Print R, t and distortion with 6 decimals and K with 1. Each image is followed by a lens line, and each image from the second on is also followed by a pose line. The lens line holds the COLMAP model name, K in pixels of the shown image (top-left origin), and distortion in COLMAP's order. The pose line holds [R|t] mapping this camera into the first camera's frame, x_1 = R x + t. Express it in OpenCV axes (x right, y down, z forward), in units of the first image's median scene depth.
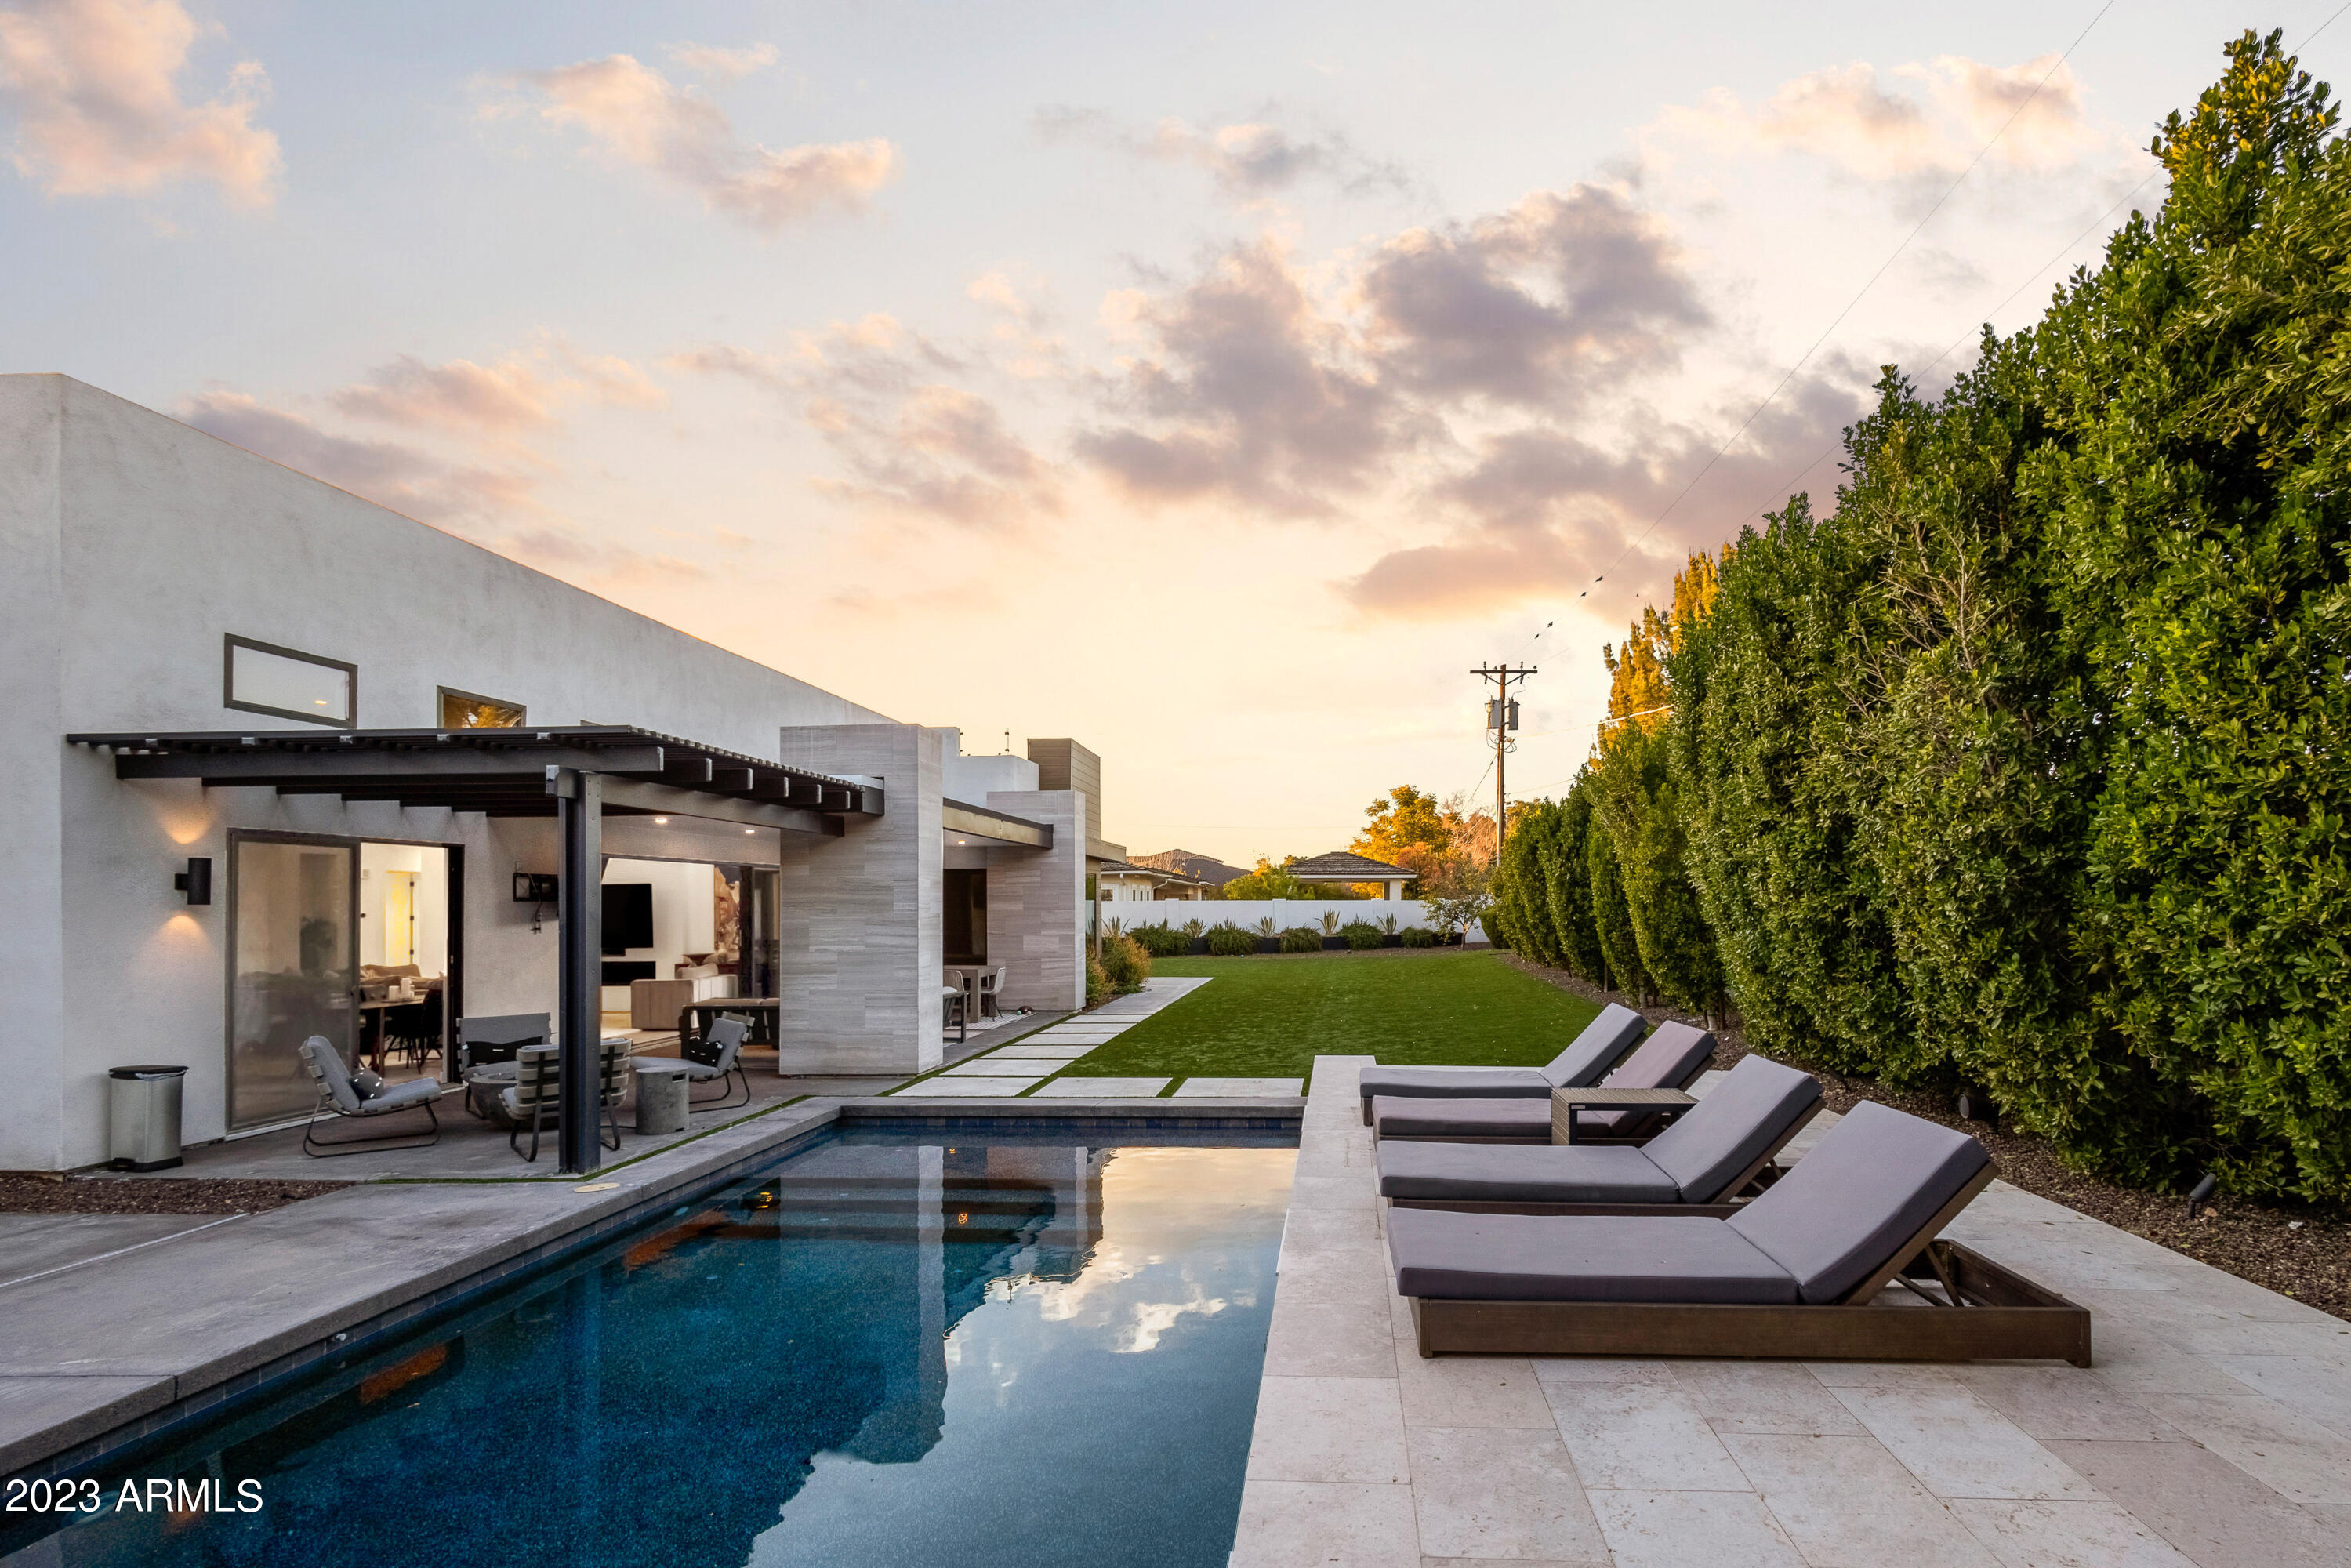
lens RADIAL K [[1124.9, 0, 1269.7], [0, 1124.9, 884.8], [0, 0, 1]] dist [0.027919, -0.010927]
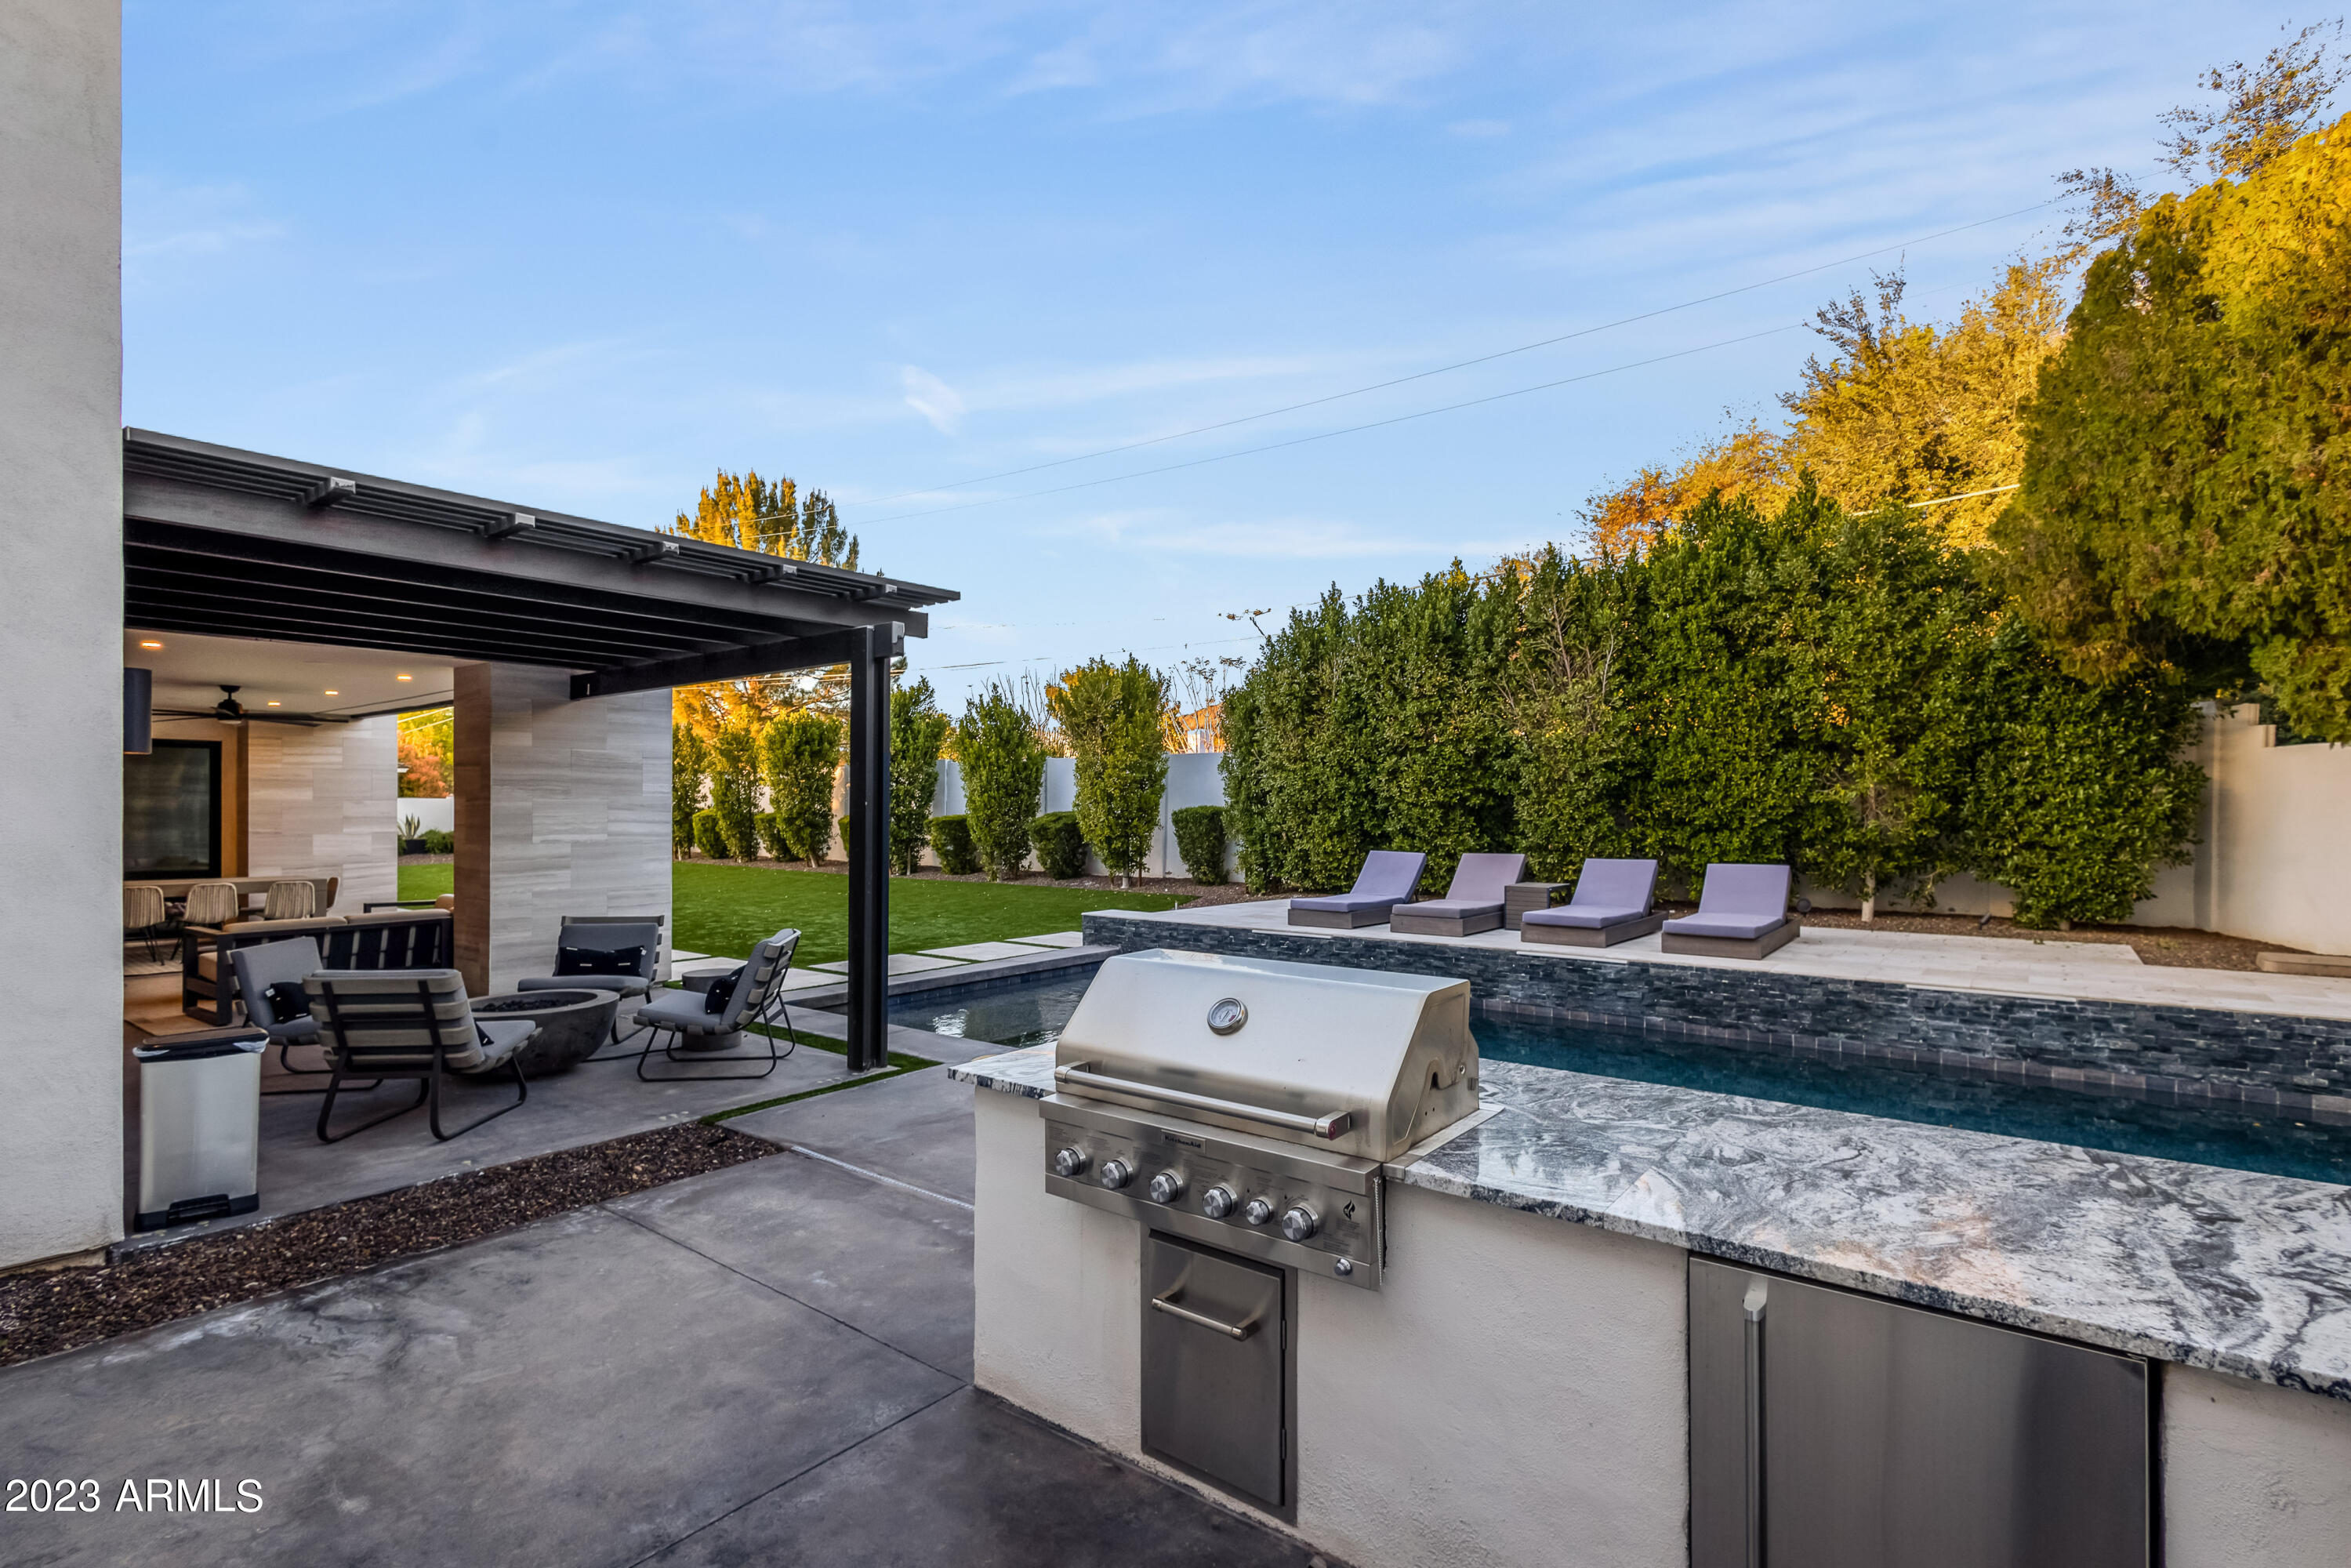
lens RADIAL K [[1100.5, 0, 1175.5], [0, 1100.5, 784.0], [0, 0, 1]] dist [0.028749, 0.000198]
pose [[0.571714, 0.022167, 0.820154, -0.790928], [-0.016221, 0.999745, -0.015714, 0.023067], [-0.820293, -0.004320, 0.571928, 0.190876]]
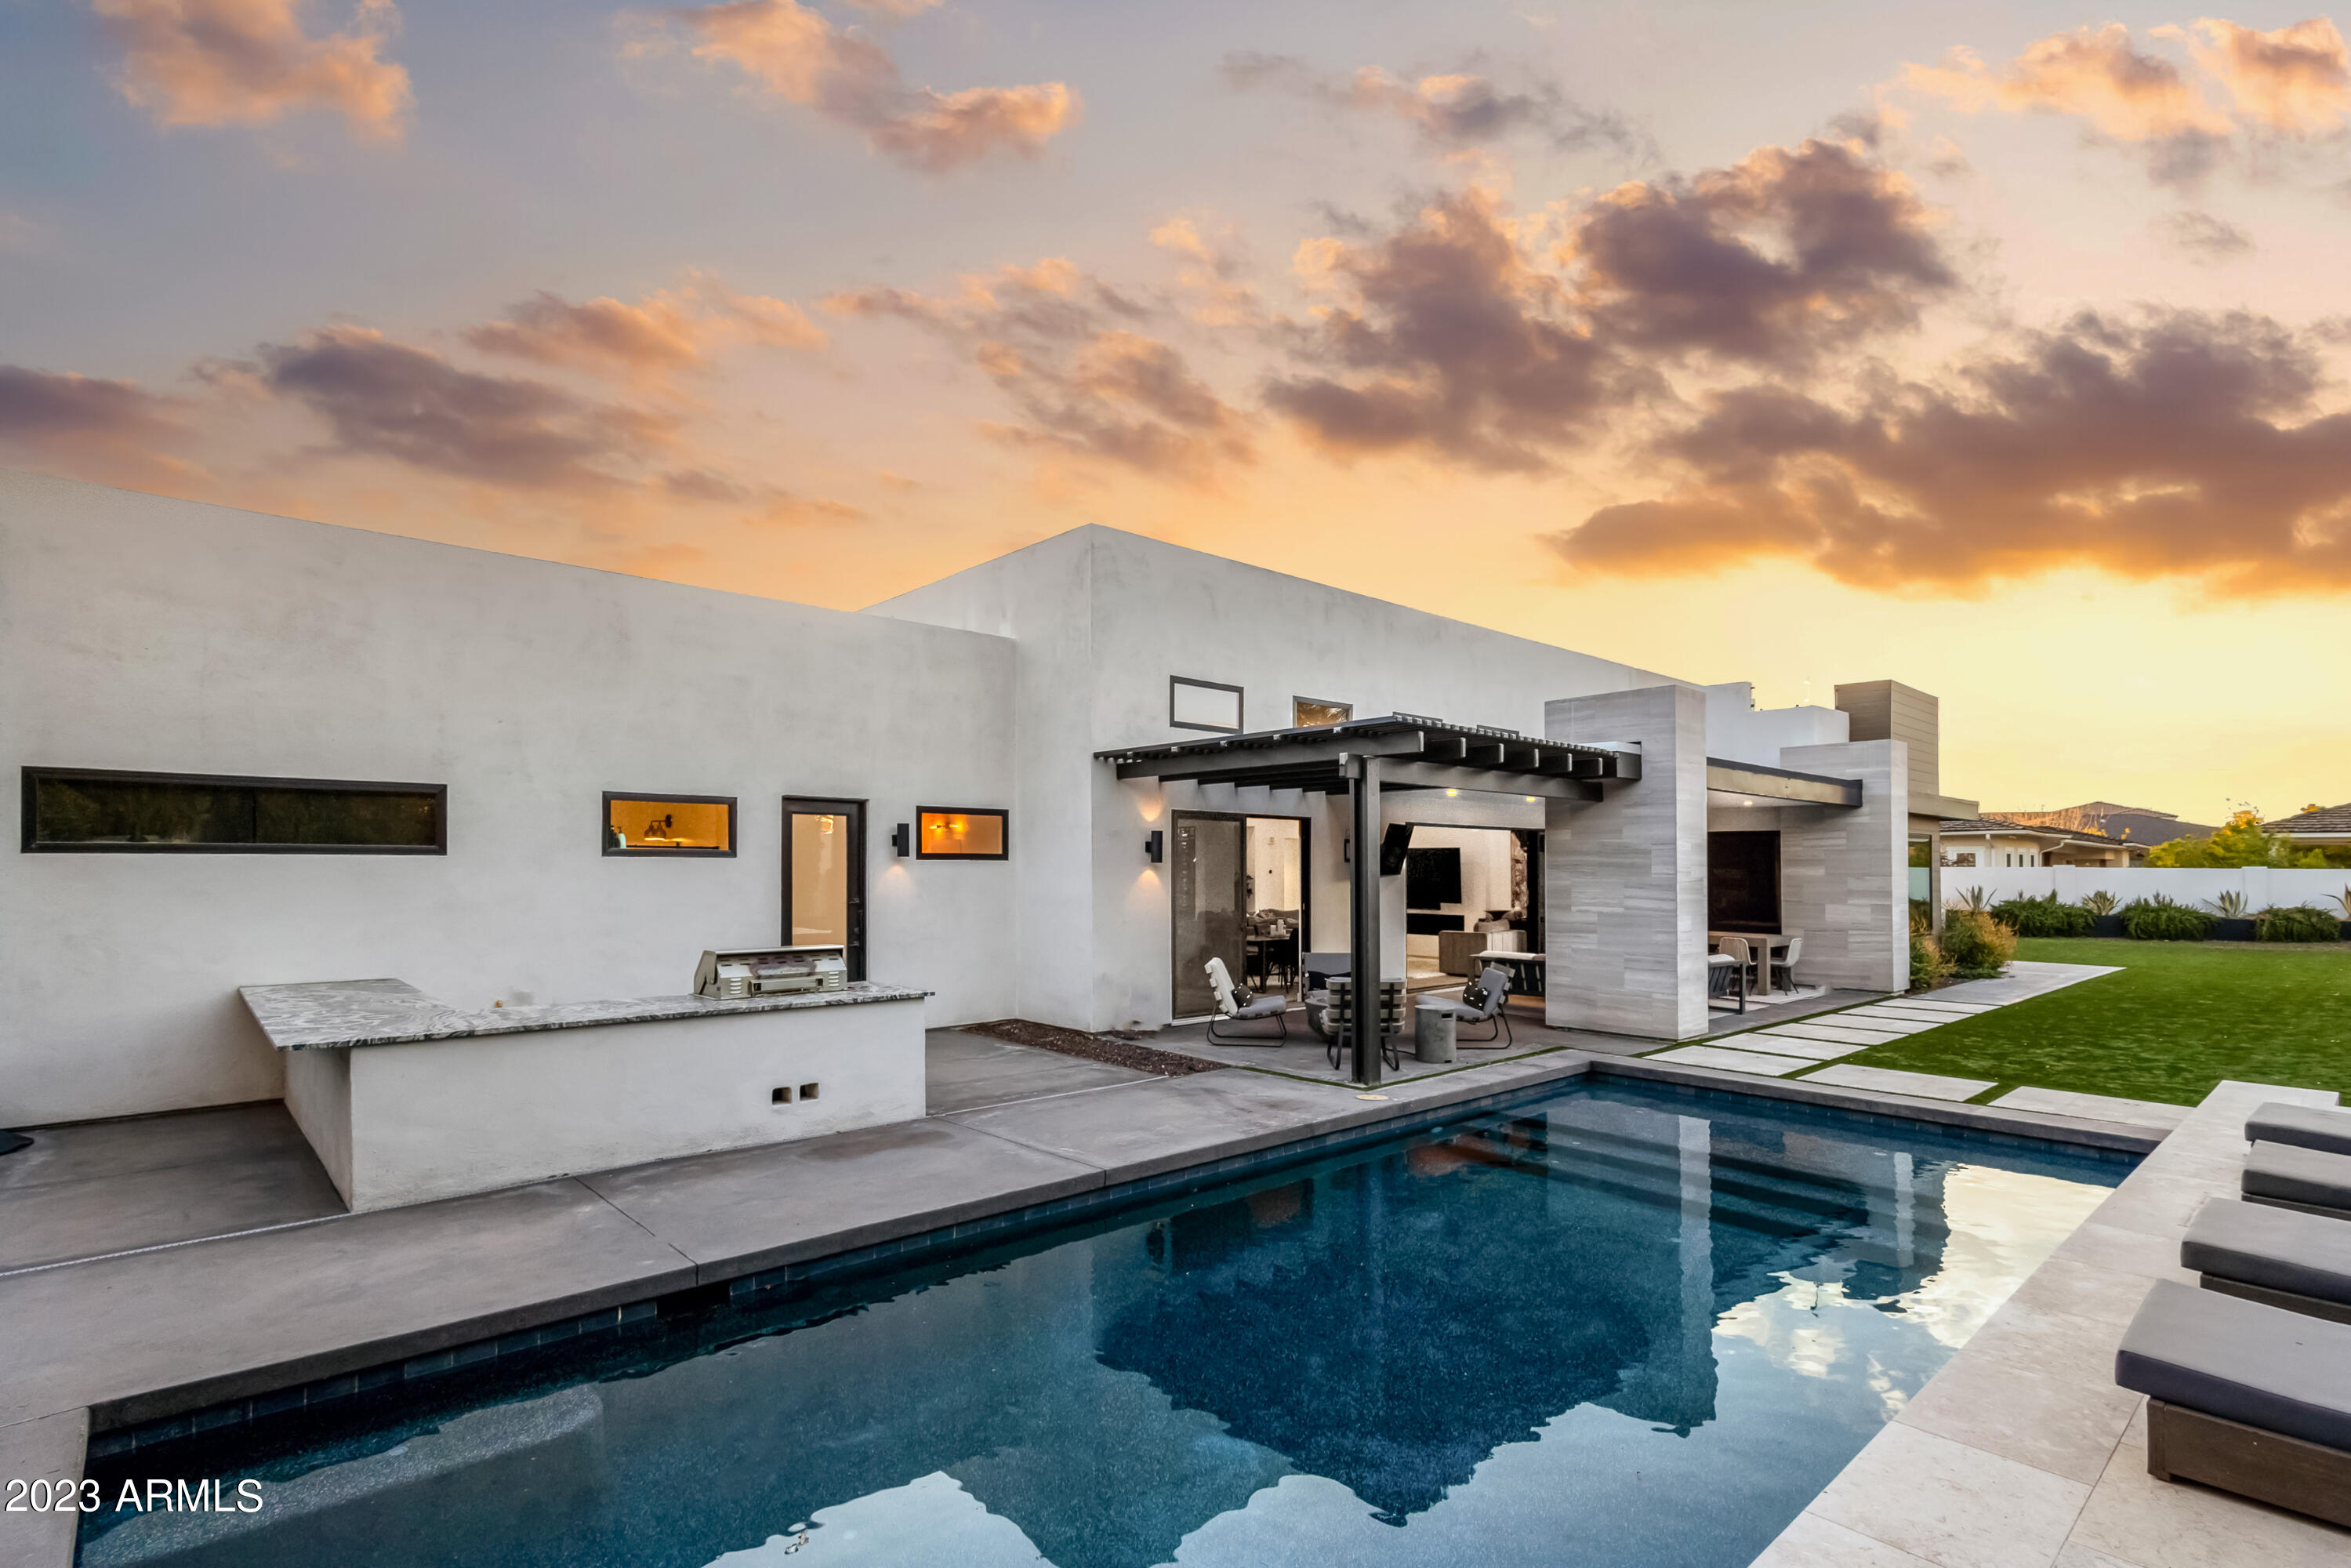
lens RADIAL K [[1107.2, 0, 1177.1], [0, 1107.2, 841.3], [0, 0, 1]] dist [0.003905, -0.000062]
pose [[0.711120, -0.006052, -0.703044, 0.058674], [0.001758, 0.999975, -0.006830, -0.000189], [0.703068, 0.003621, 0.711113, 0.004822]]
